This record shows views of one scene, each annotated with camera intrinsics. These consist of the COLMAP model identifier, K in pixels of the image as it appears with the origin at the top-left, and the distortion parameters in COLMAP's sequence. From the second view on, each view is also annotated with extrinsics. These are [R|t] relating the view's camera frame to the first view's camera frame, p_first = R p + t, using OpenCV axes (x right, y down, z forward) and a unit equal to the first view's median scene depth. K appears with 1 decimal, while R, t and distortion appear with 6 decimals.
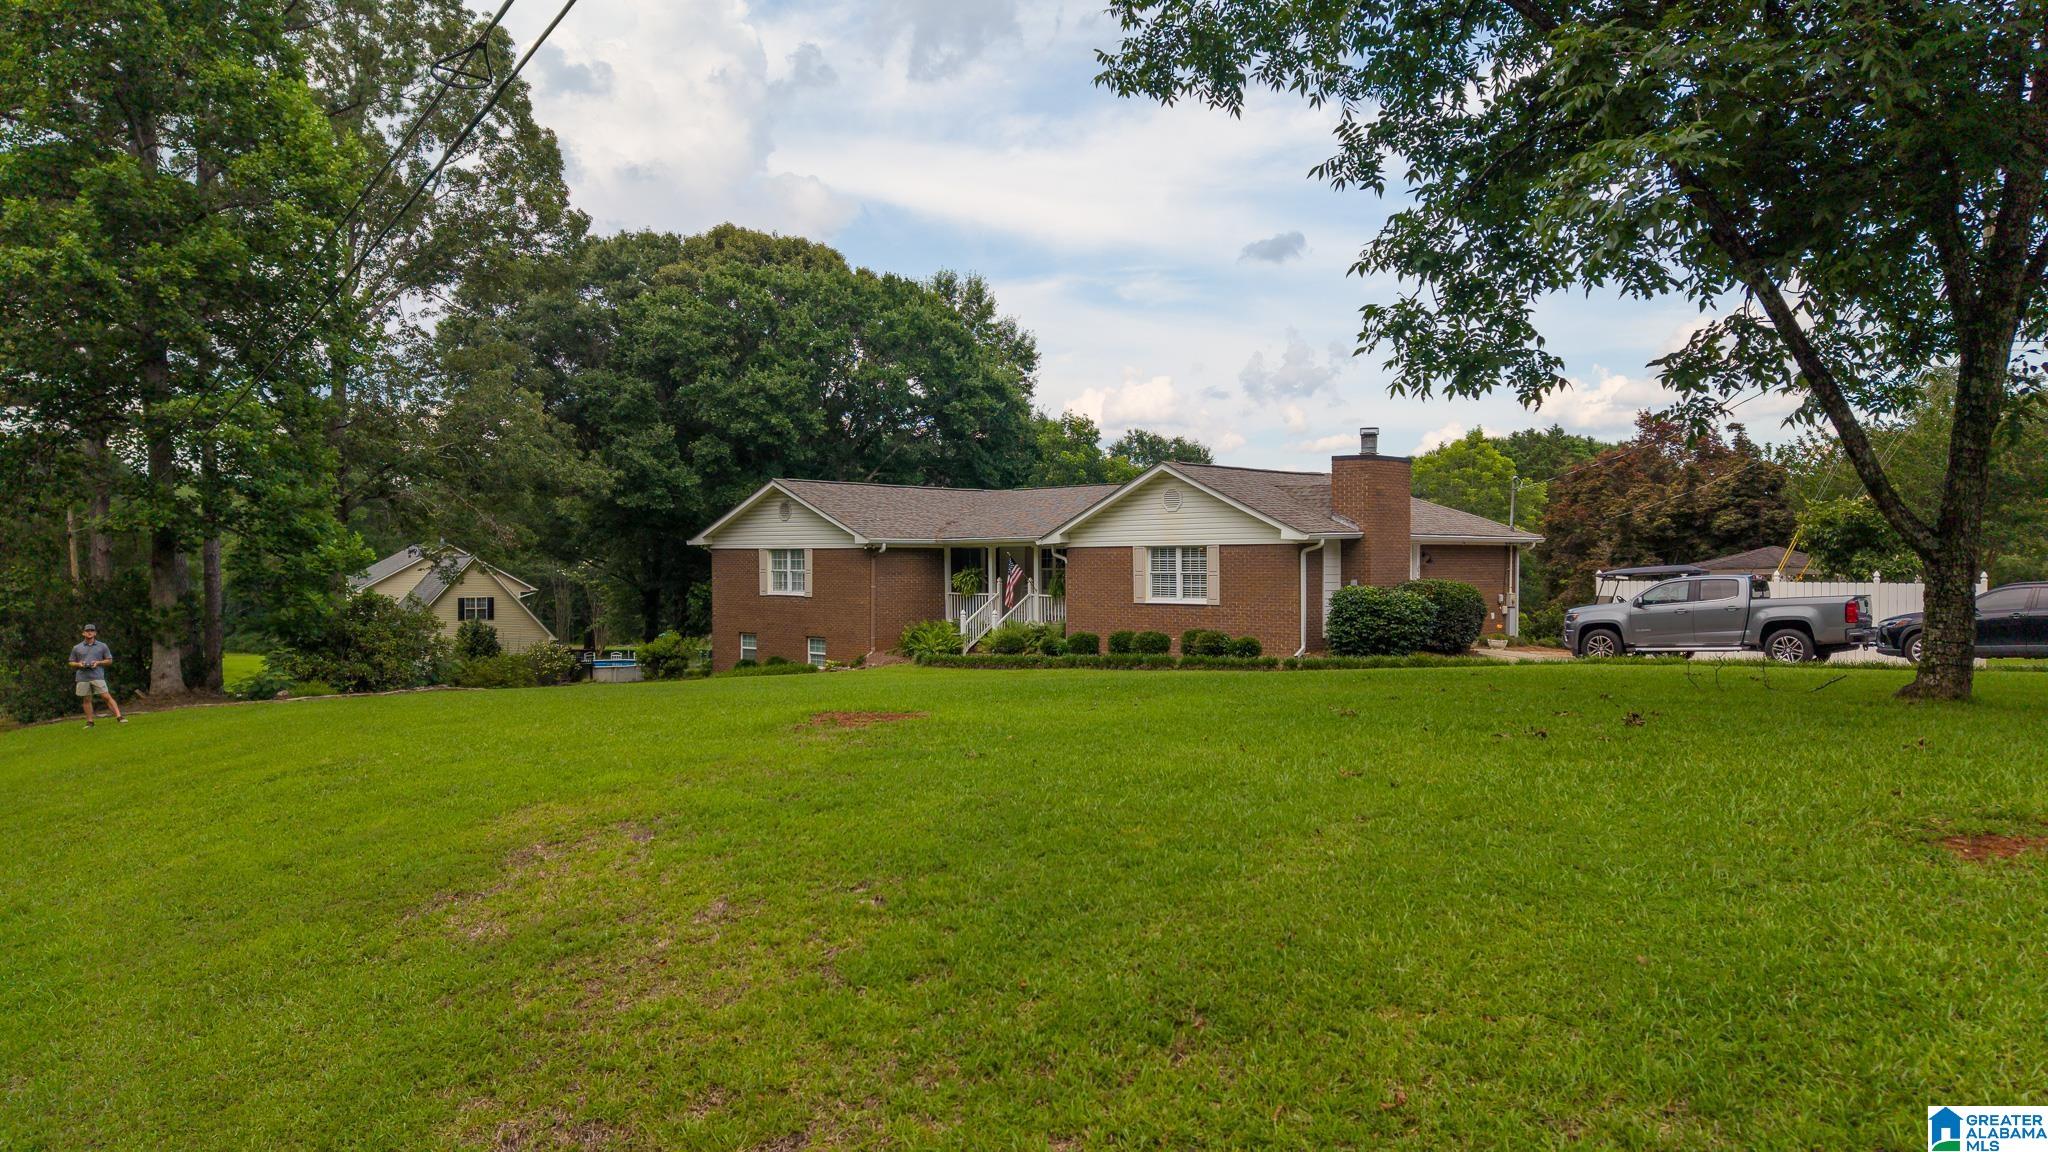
lens RADIAL K [[1422.4, 0, 1032.8], [0, 1422.4, 574.8], [0, 0, 1]] dist [0.086285, -0.085717]
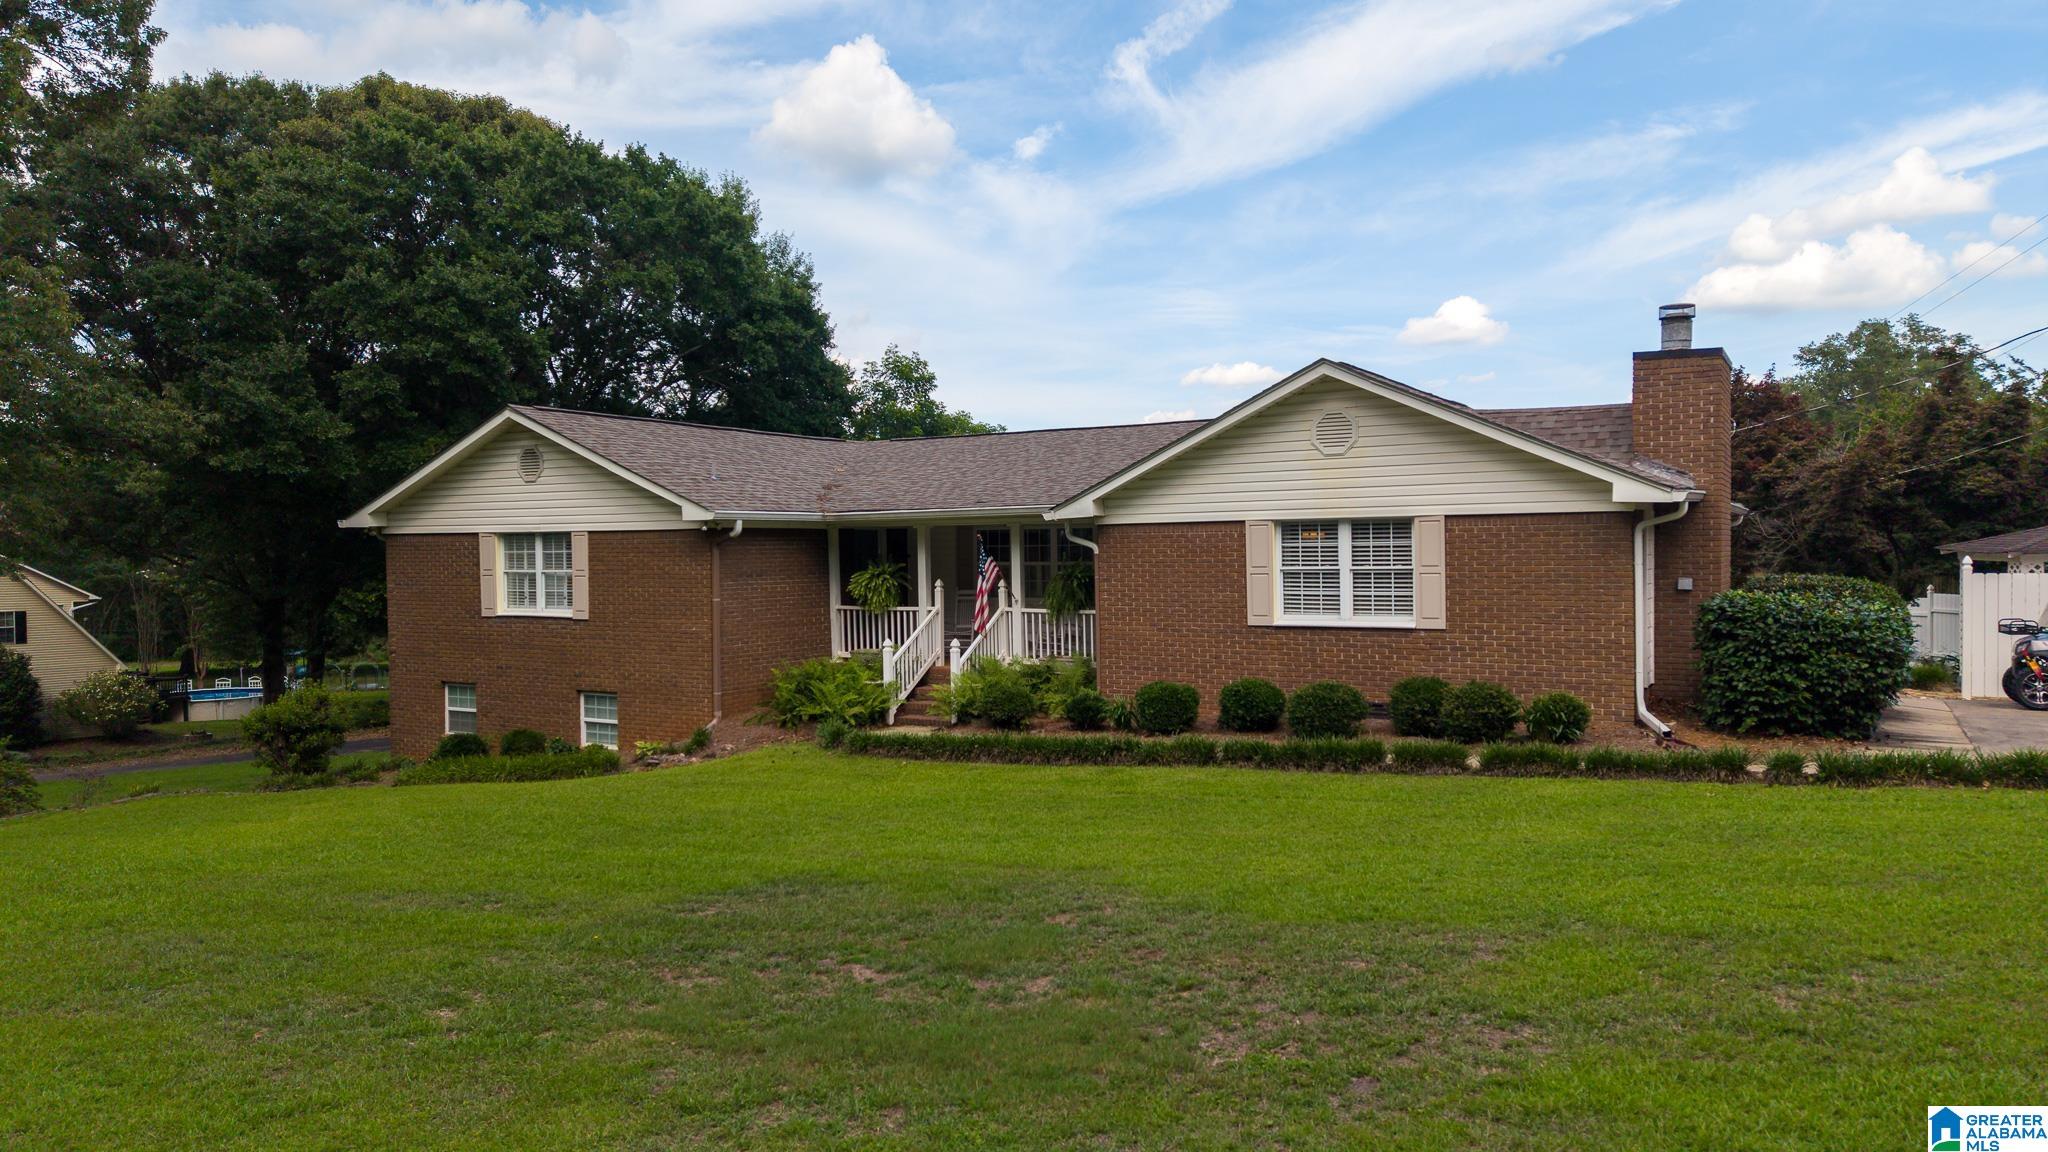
lens RADIAL K [[1390.0, 0, 1018.3], [0, 1390.0, 574.9], [0, 0, 1]] dist [0.018165, -0.003839]
pose [[0.973695, -0.012745, 0.227500, -0.085690], [0.011203, 0.999905, 0.008068, -0.002930], [-0.227581, -0.005307, 0.973745, 0.324036]]
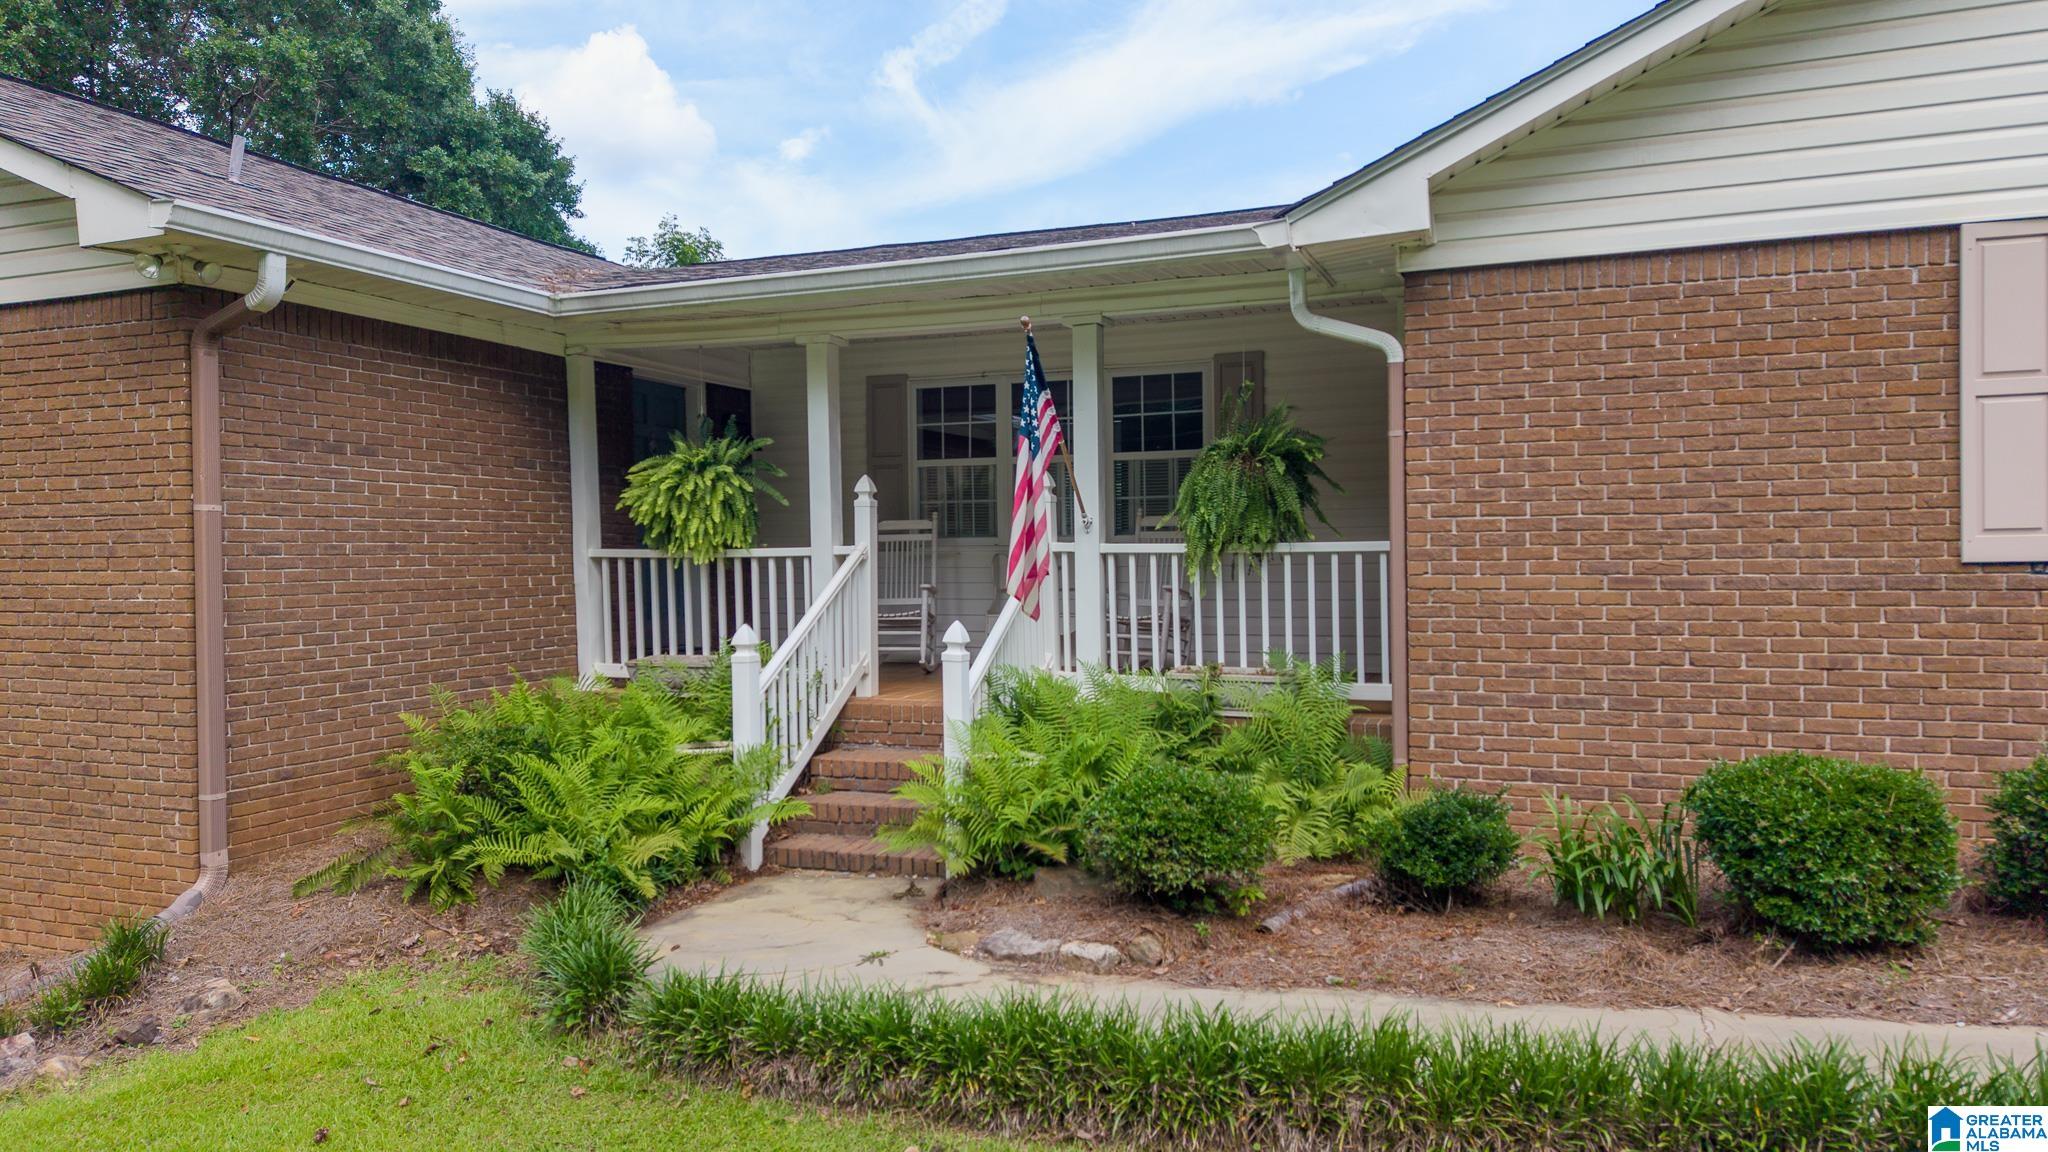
lens RADIAL K [[1393.6, 0, 1024.5], [0, 1393.6, 620.3], [0, 0, 1]] dist [-0.041572, -0.001536]
pose [[0.920245, -0.022145, 0.390715, -0.061262], [0.010828, 0.999456, 0.031143, 0.012936], [-0.391193, -0.024429, 0.919985, 0.570293]]
